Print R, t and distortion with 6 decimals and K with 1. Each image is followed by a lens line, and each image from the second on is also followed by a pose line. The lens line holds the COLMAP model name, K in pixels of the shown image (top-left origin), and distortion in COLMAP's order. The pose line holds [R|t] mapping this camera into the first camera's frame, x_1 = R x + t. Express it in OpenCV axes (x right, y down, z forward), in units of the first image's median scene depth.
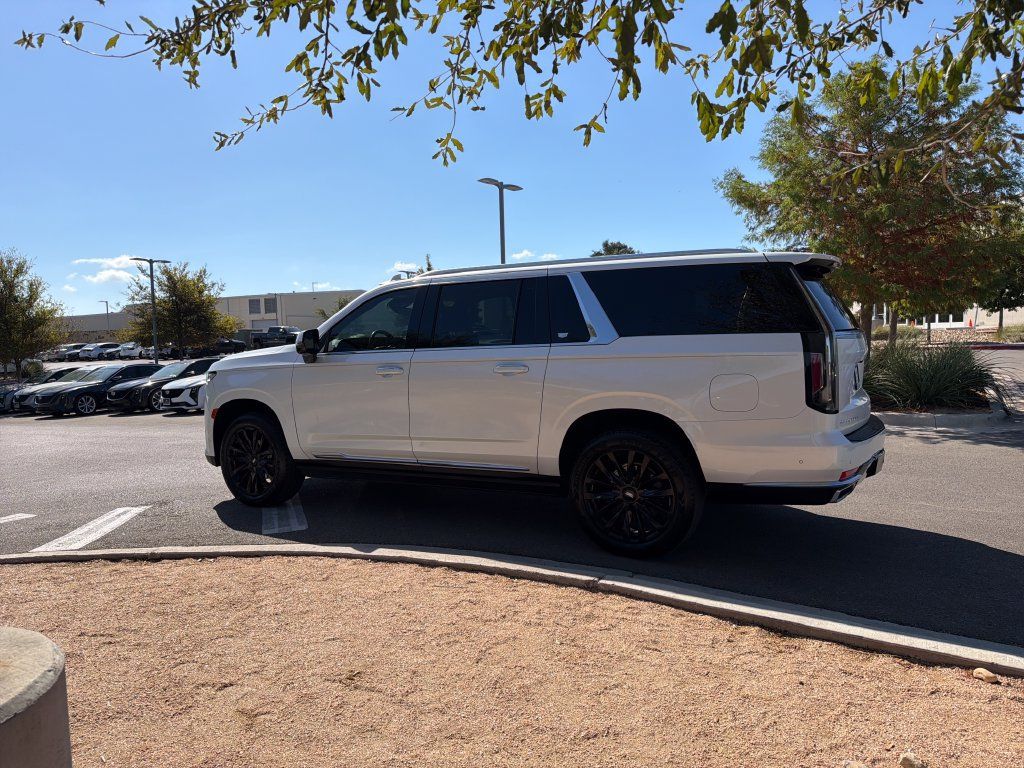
lens RADIAL K [[712.6, 0, 510.5], [0, 712.6, 377.7], [0, 0, 1]] dist [0.096518, -0.137355]
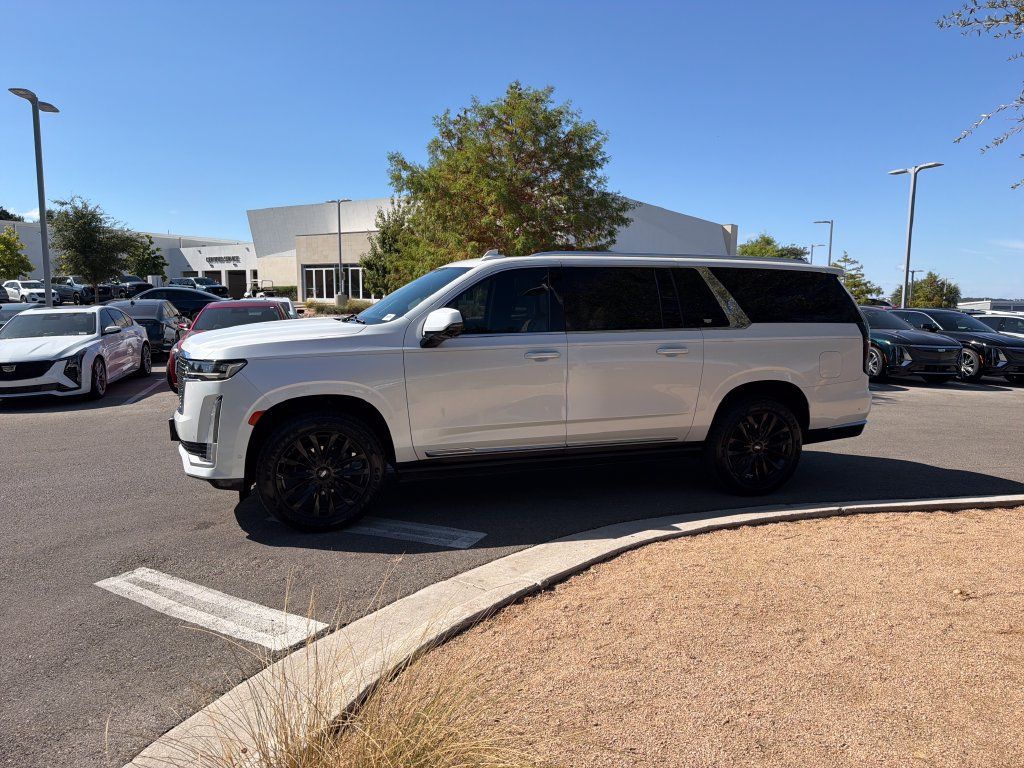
lens RADIAL K [[719.6, 0, 506.6], [0, 719.6, 380.4], [0, 0, 1]] dist [0.090829, -0.154855]
pose [[0.681917, -0.050108, 0.729711, -1.054586], [0.015618, 0.998421, 0.053965, -0.032417], [-0.731263, -0.025403, 0.681622, 0.437234]]
